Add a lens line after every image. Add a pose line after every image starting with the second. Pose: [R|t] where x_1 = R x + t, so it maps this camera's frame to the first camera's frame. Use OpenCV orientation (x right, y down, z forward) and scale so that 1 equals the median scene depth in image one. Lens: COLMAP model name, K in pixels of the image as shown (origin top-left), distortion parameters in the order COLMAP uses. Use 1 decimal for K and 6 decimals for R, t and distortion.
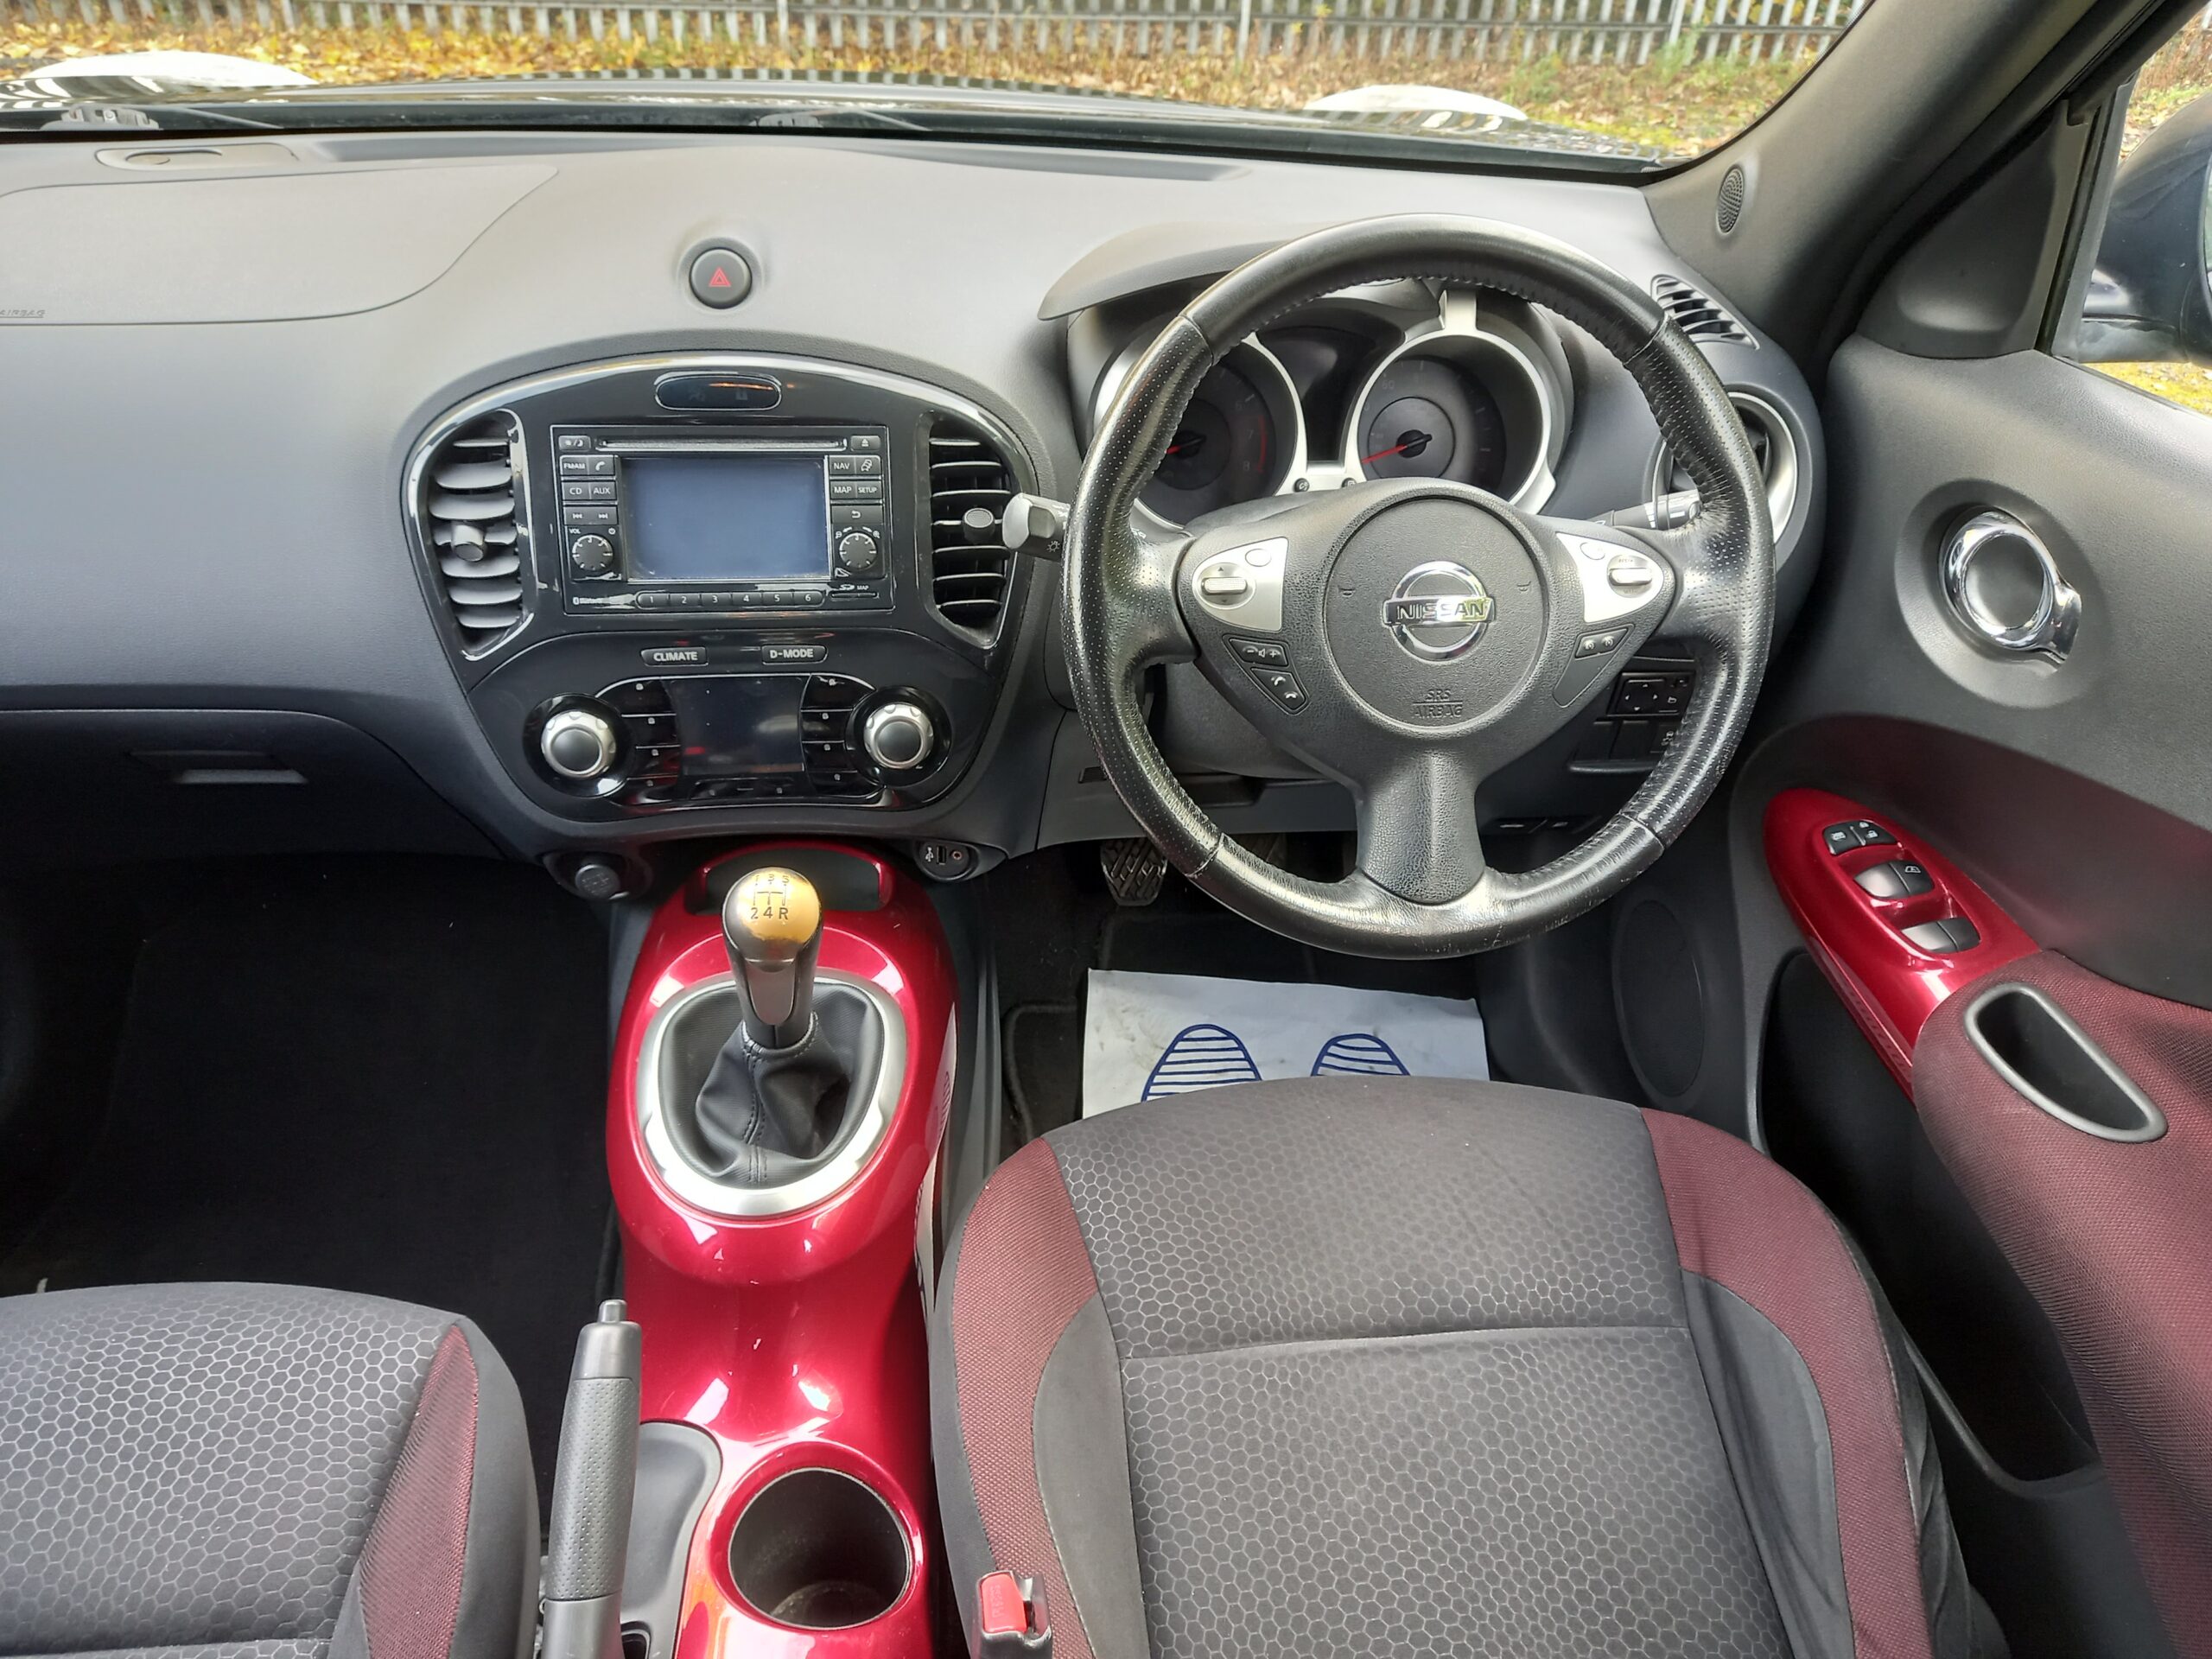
lens RADIAL K [[1620.1, 0, 1101.1], [0, 1620.1, 842.4], [0, 0, 1]] dist [0.056594, -0.048695]
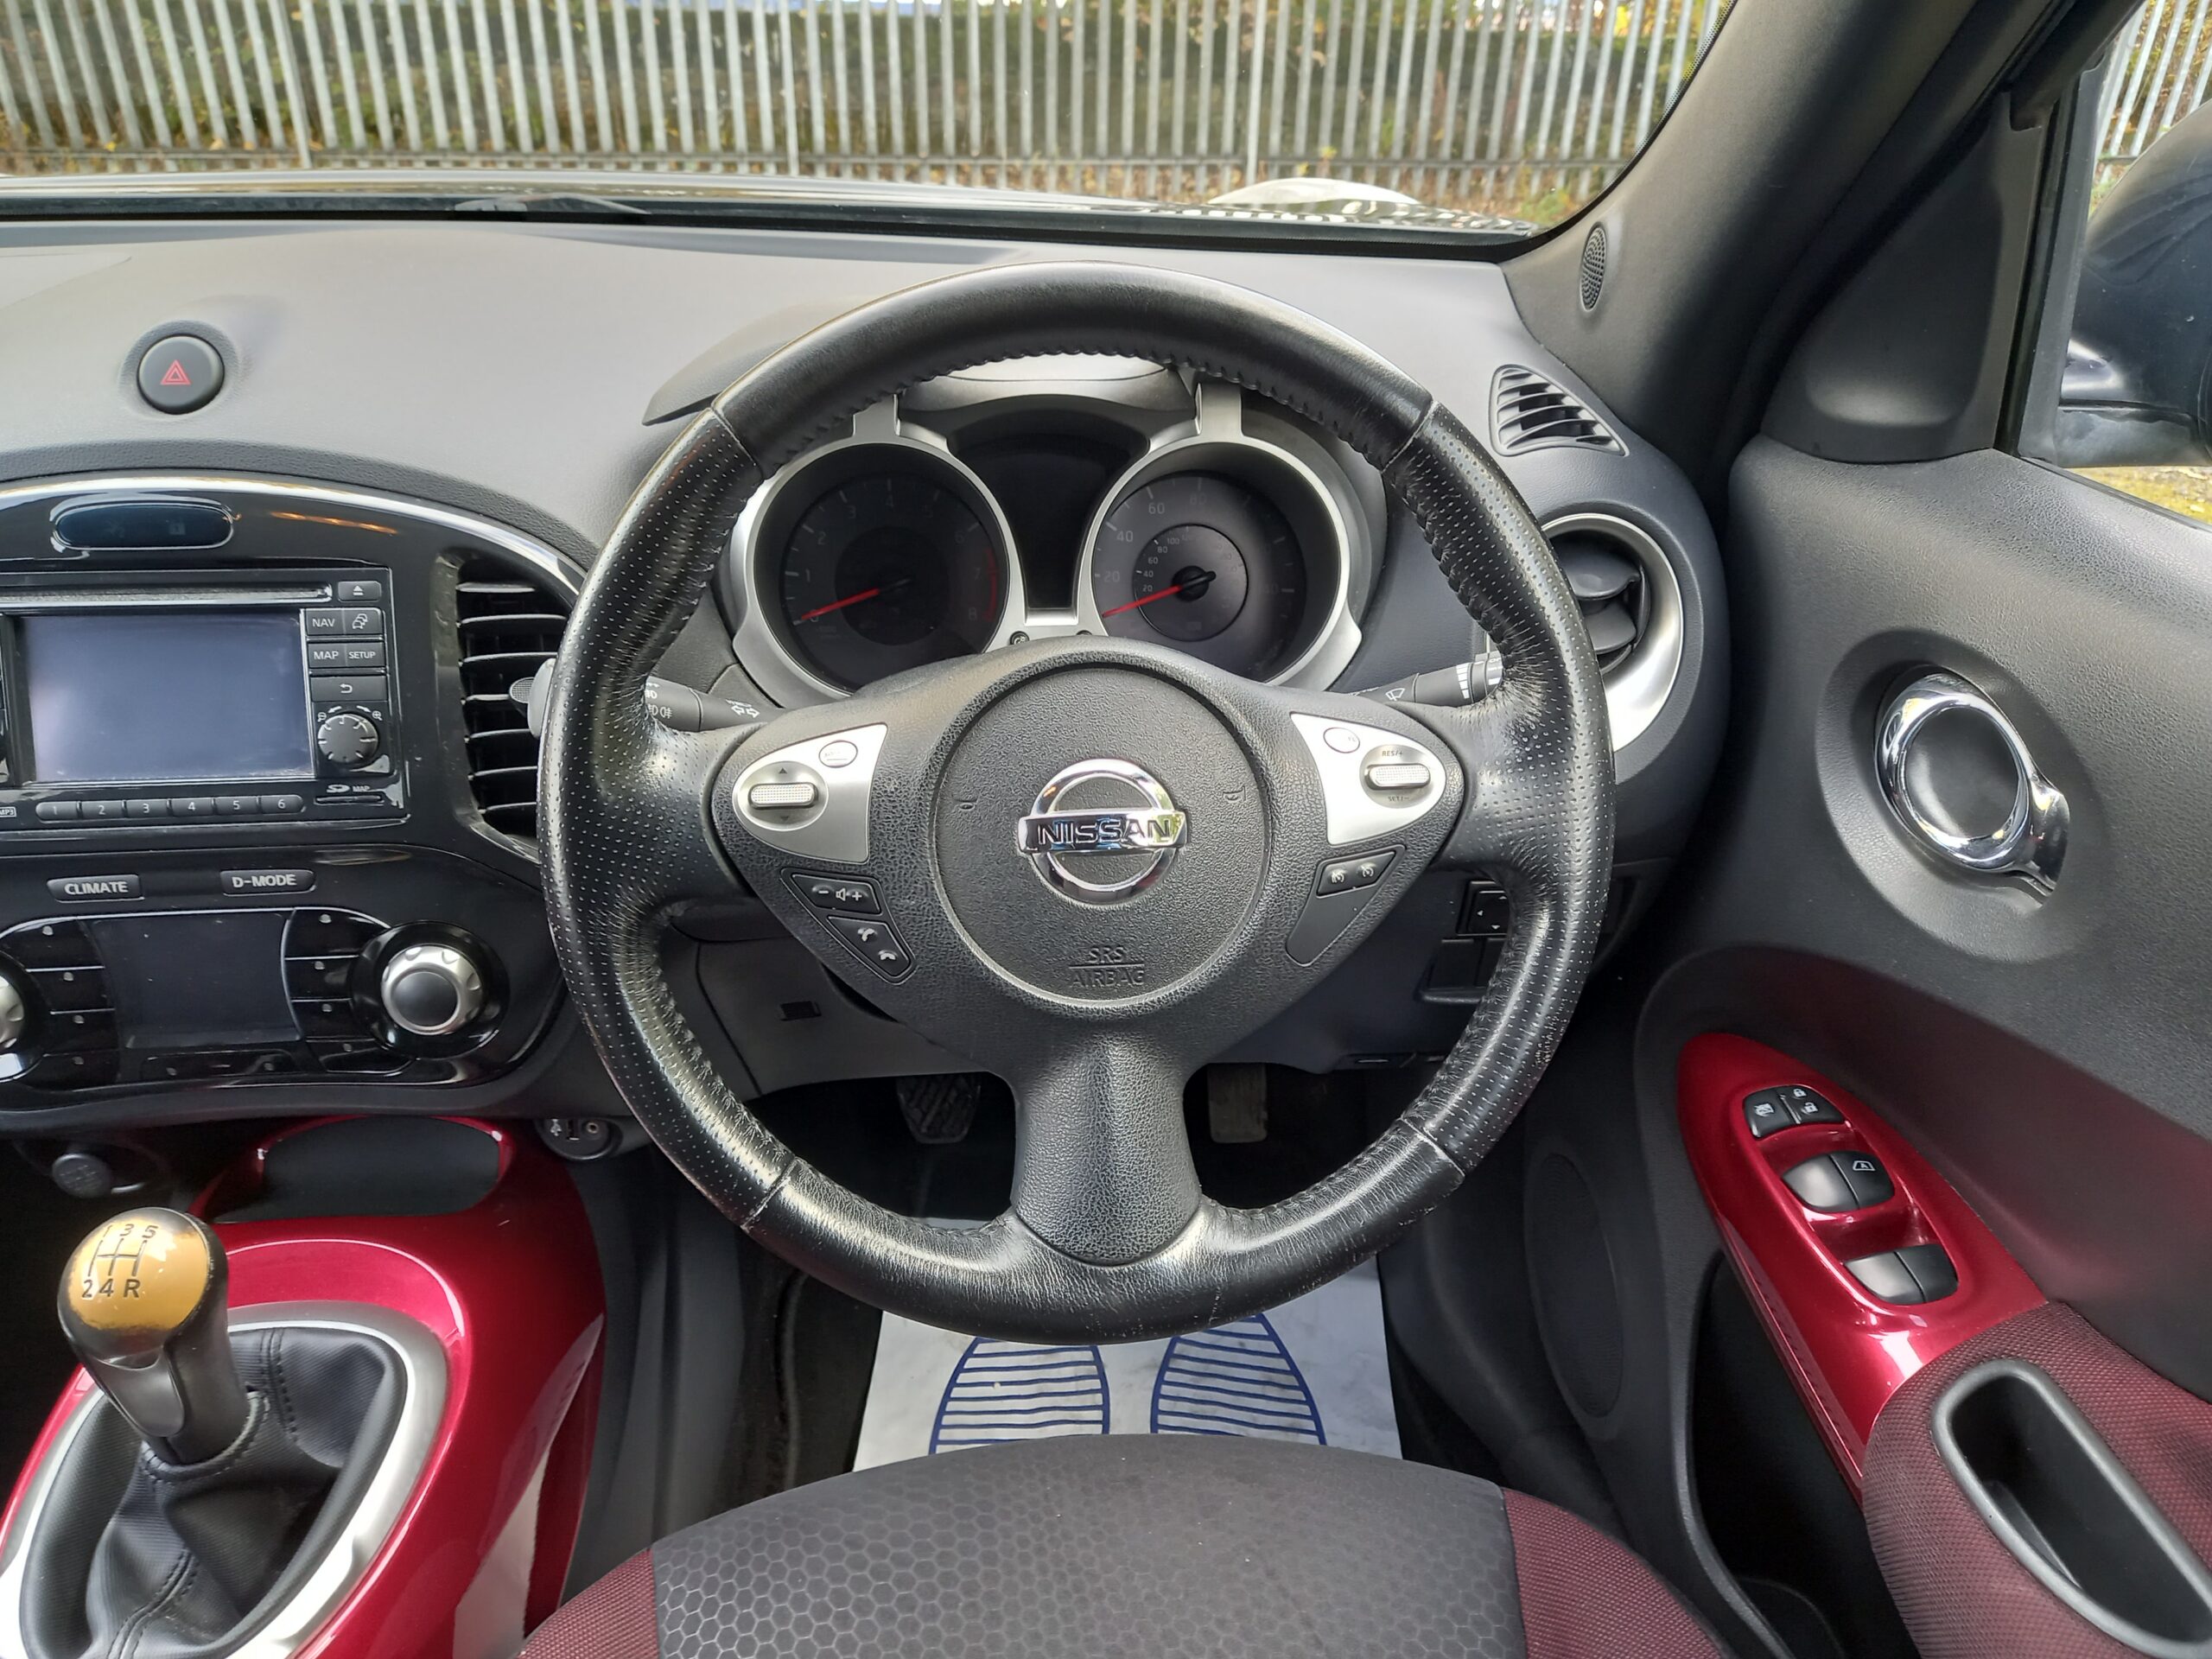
lens RADIAL K [[1620.1, 0, 1108.0], [0, 1620.1, 841.6], [0, 0, 1]] dist [0.056594, -0.048695]
pose [[0.999670, -0.007187, -0.024661, 0.202281], [0.005225, 0.996882, -0.078734, -0.076039], [0.025150, 0.078580, 0.996591, 0.295095]]
